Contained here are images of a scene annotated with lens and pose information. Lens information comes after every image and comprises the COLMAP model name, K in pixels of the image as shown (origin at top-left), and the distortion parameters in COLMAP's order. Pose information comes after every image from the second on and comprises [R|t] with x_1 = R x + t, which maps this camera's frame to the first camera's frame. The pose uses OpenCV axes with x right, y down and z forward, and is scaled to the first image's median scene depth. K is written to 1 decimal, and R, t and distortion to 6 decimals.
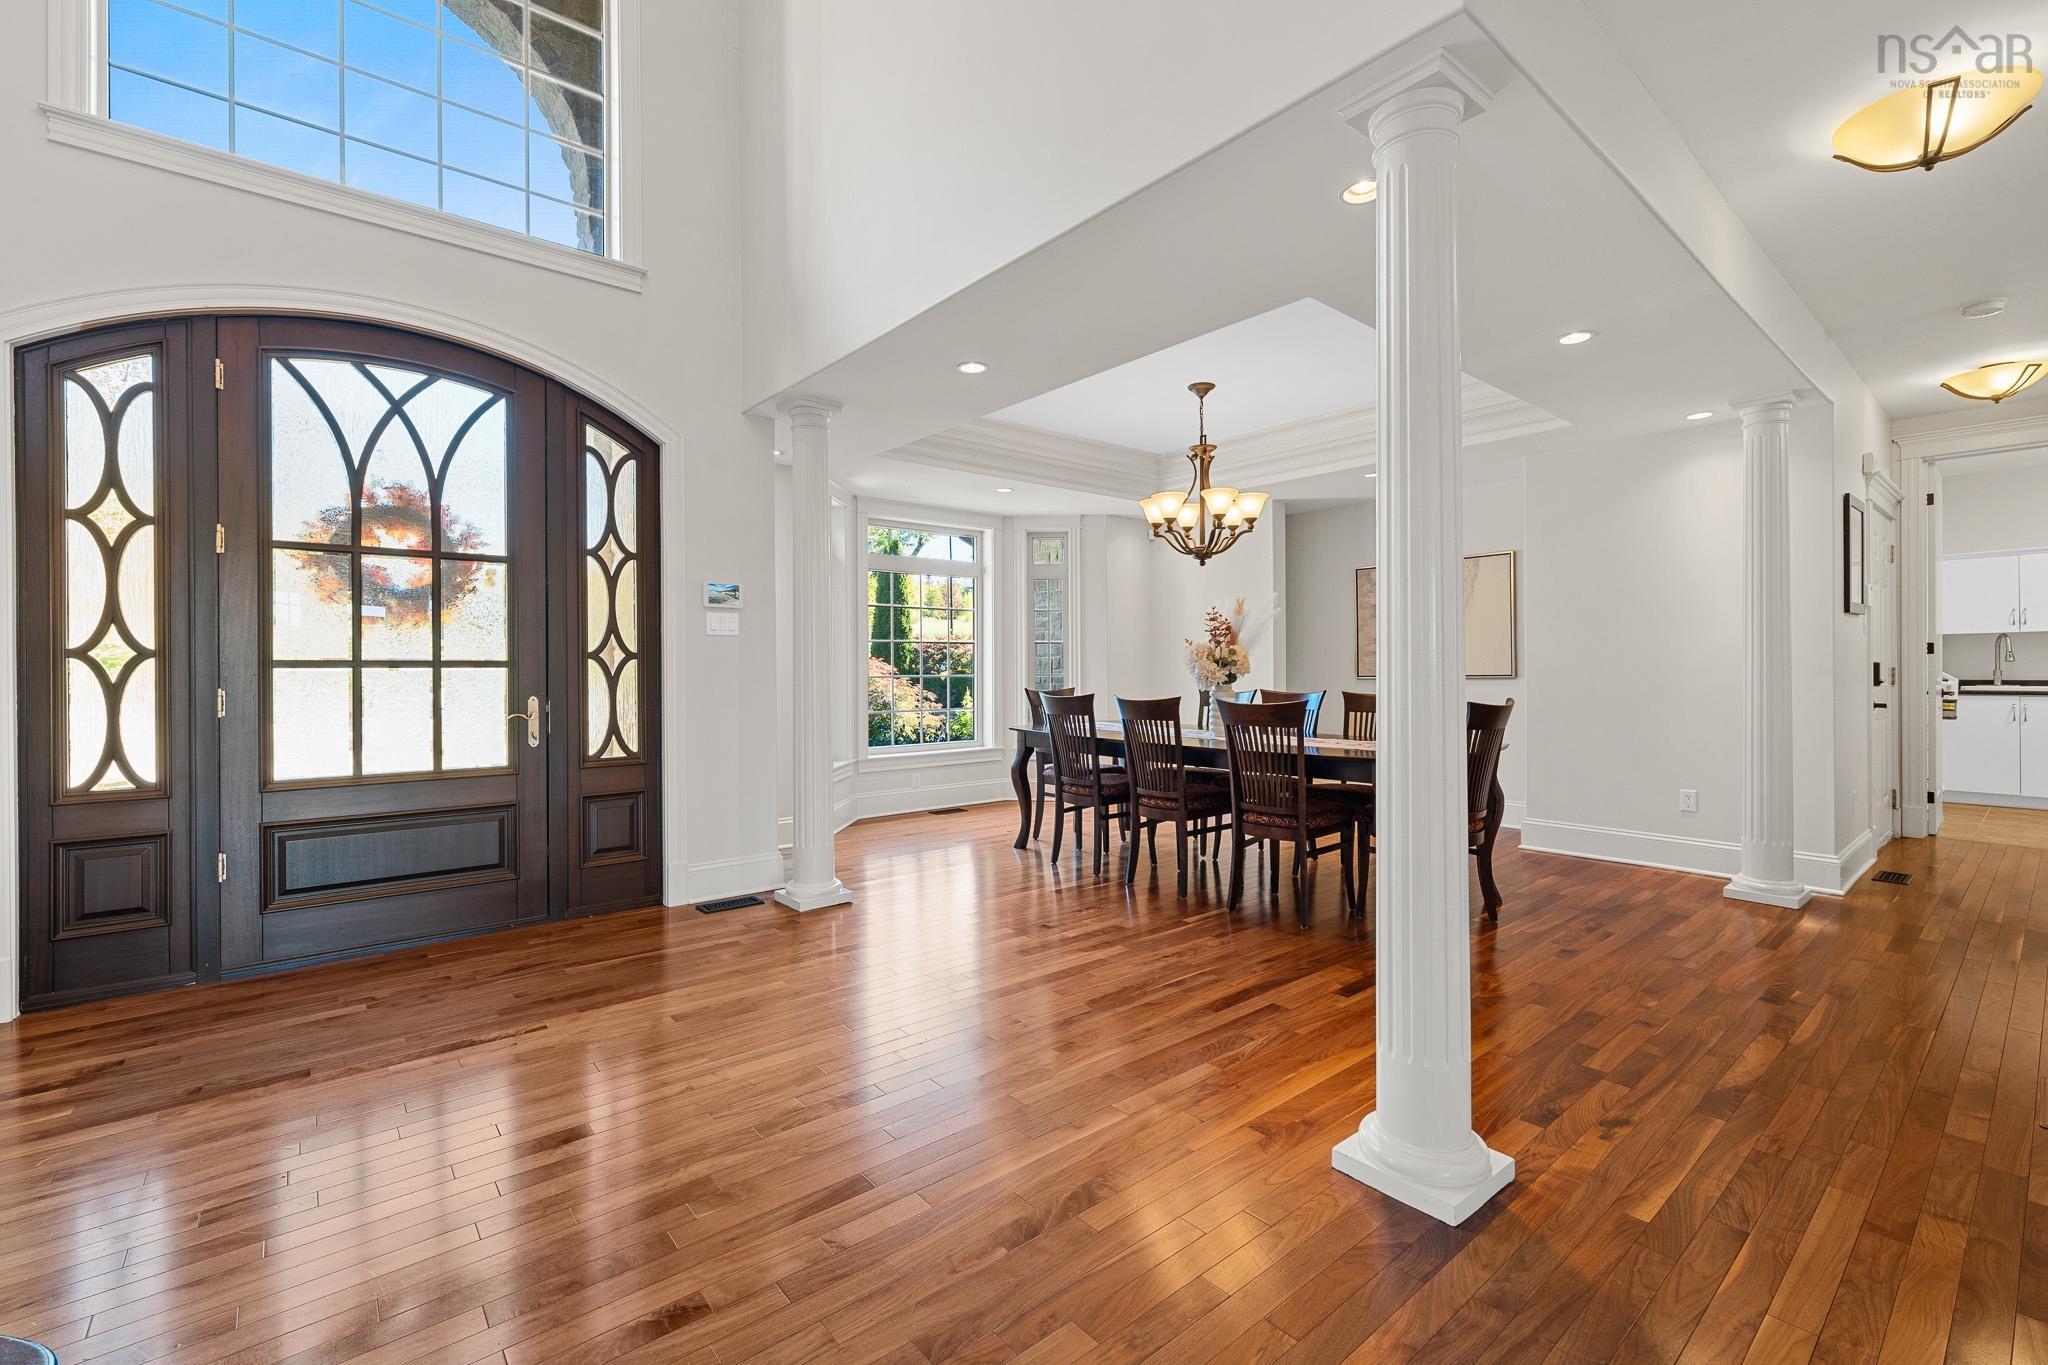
lens RADIAL K [[875.8, 0, 1024.9], [0, 875.8, 668.3], [0, 0, 1]] dist [0.000277, -0.000119]
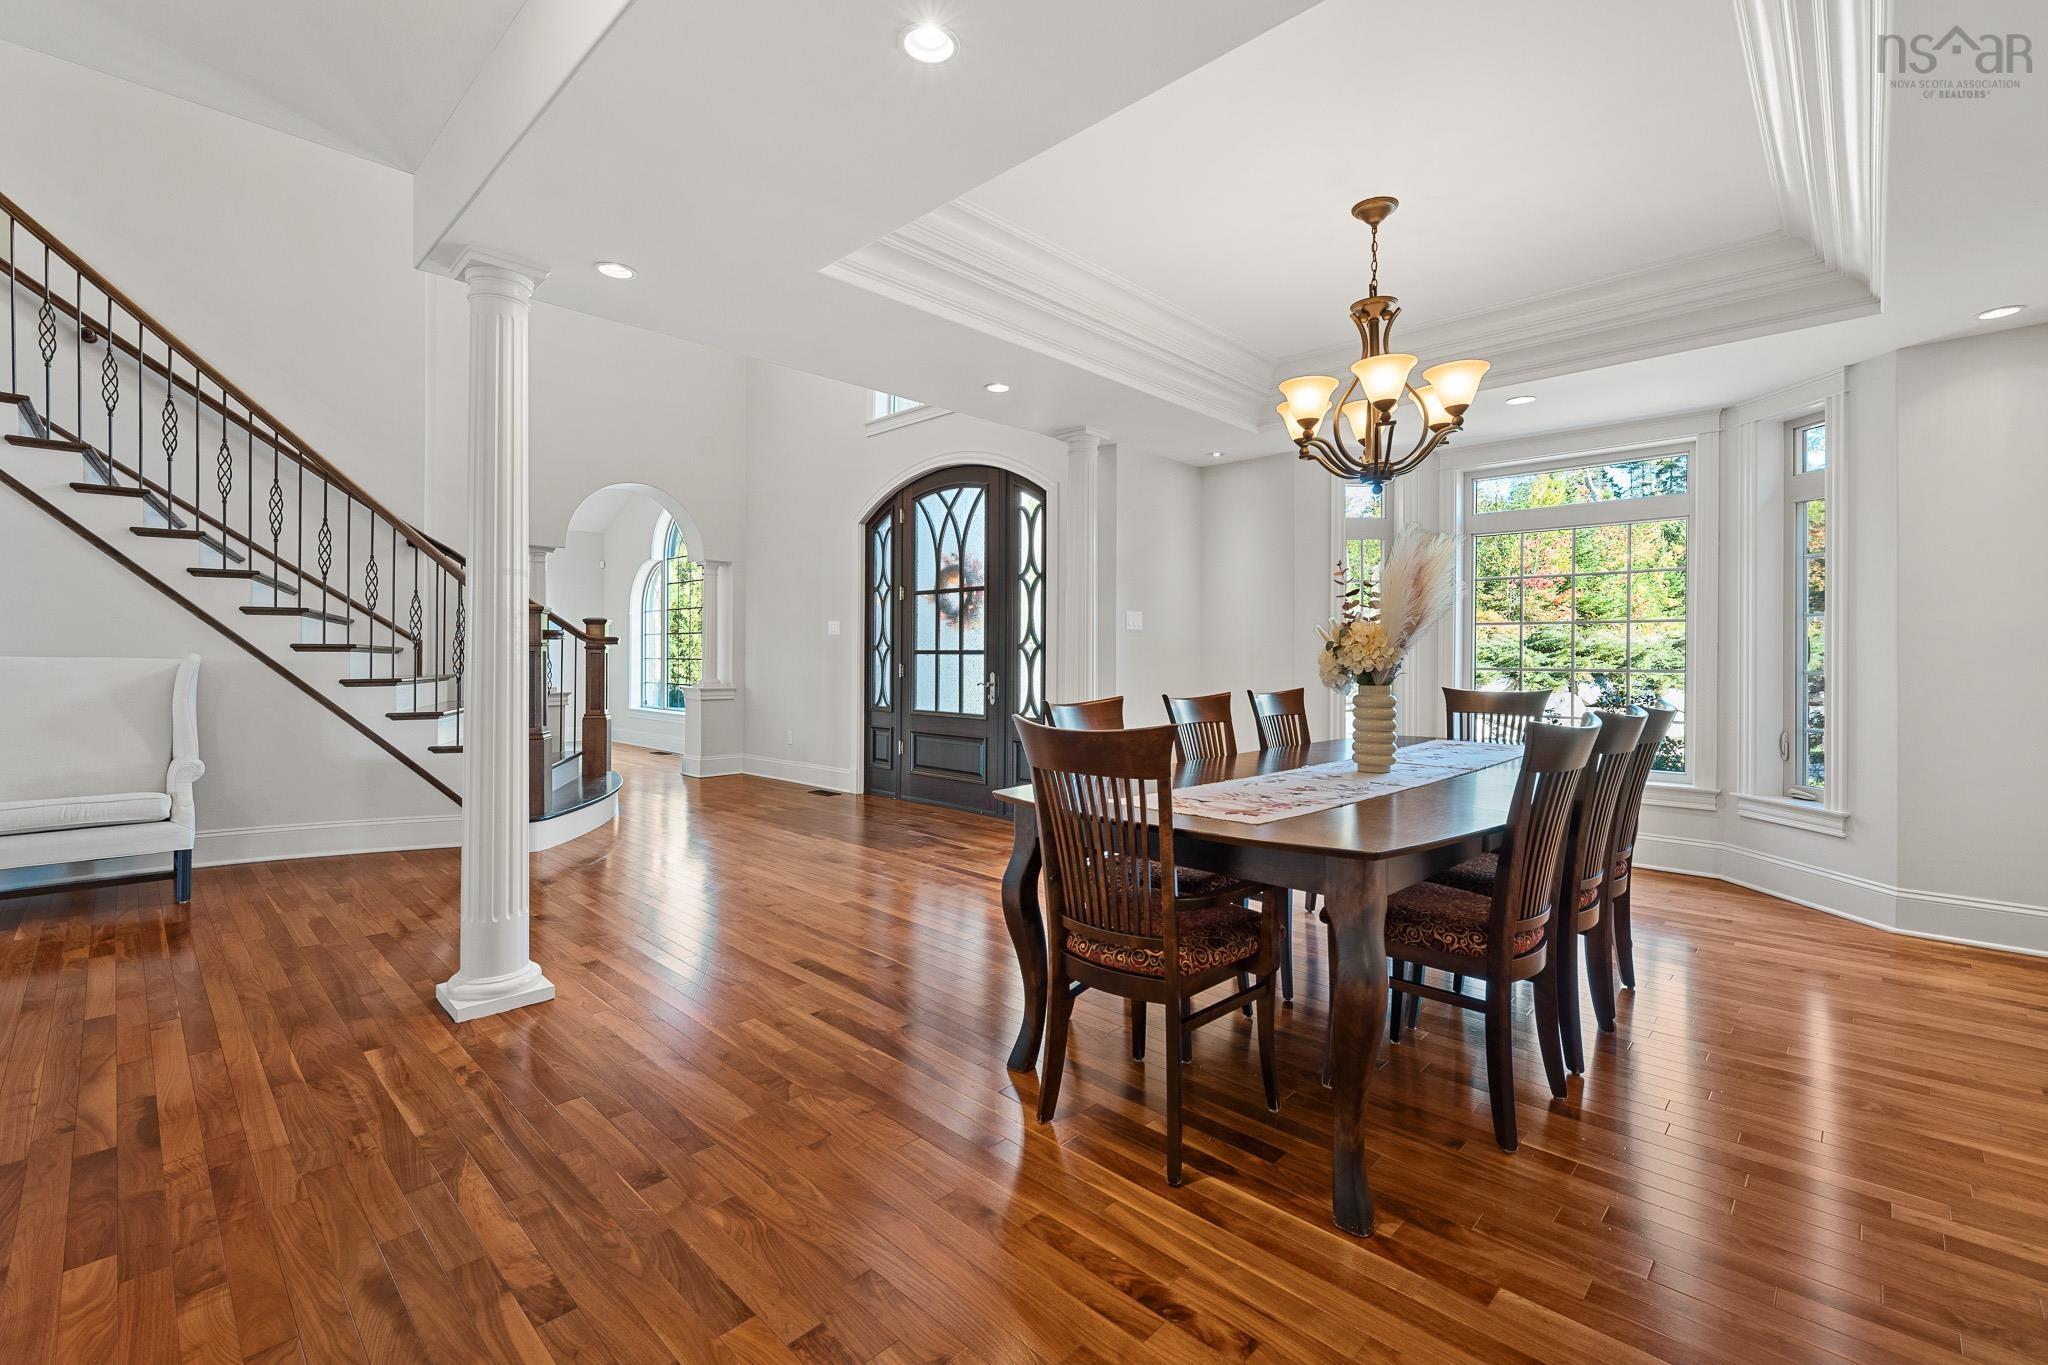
lens RADIAL K [[878.4, 0, 1005.0], [0, 878.4, 654.2], [0, 0, 1]] dist [-0.000723, -0.000070]
pose [[0.095320, 0.000051, -0.995447, 1.042869], [-0.005187, 0.999986, -0.000446, -0.000546], [0.995433, 0.005206, 0.095319, 0.892329]]
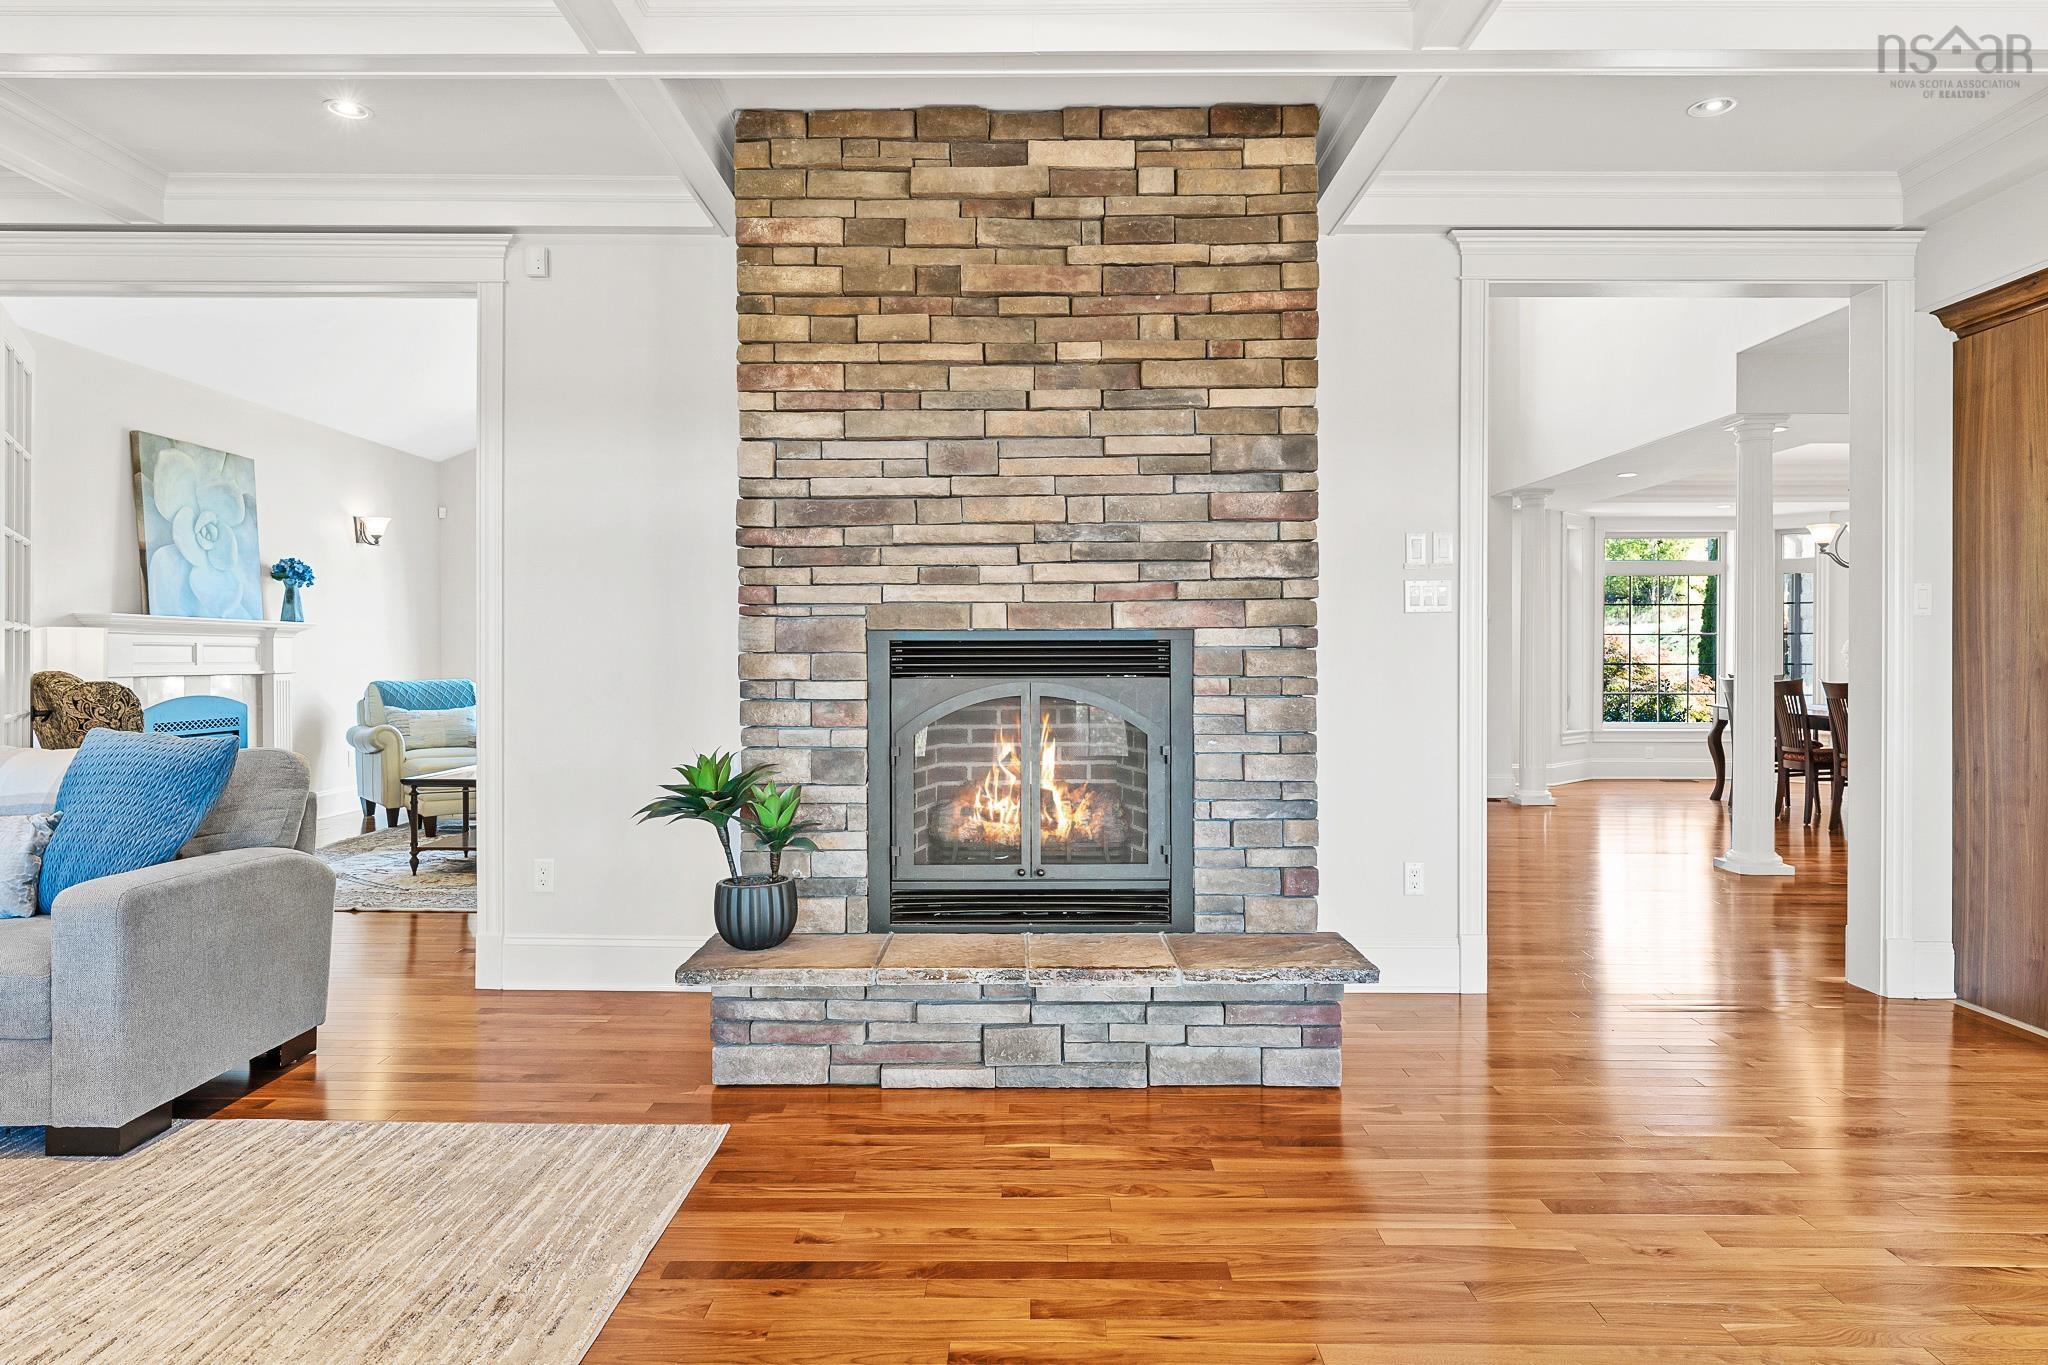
lens RADIAL K [[1265.4, 0, 1024.0], [0, 1265.4, 670.8], [0, 0, 1]] dist [-0.000982, -0.000272]
pose [[0.760962, 0.013395, -0.648659, 0.612552], [-0.005642, 0.999886, 0.014029, -0.001248], [0.648772, -0.007015, 0.760950, -1.513874]]
